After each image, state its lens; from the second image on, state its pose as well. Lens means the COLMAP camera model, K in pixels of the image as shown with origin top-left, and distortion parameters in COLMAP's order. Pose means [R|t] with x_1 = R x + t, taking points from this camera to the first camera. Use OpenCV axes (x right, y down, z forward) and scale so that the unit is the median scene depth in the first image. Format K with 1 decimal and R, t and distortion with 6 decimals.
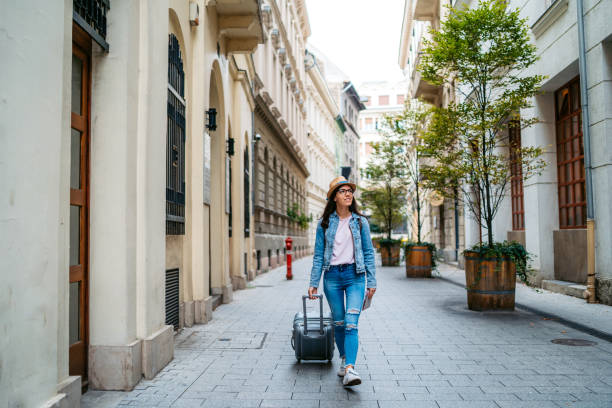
lens RADIAL K [[689.1, 0, 306.0], [0, 689.1, 204.0], [0, 0, 1]] dist [-0.063858, 0.241255]
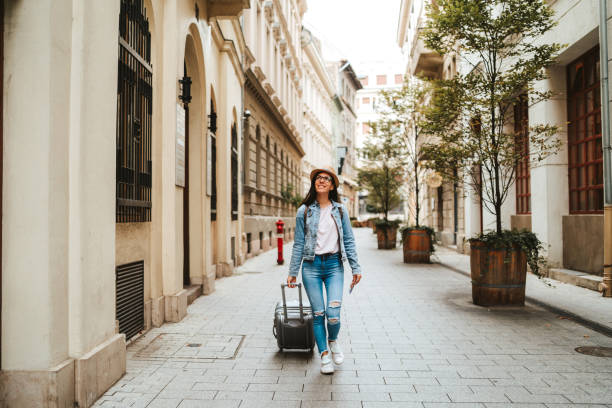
lens RADIAL K [[631.4, 0, 305.8], [0, 631.4, 201.2], [0, 0, 1]] dist [-0.064068, 0.143904]
pose [[0.999970, 0.006417, -0.004419, 0.015836], [-0.006279, 0.999510, 0.030673, -0.004737], [0.004614, -0.030645, 0.999520, 0.149280]]
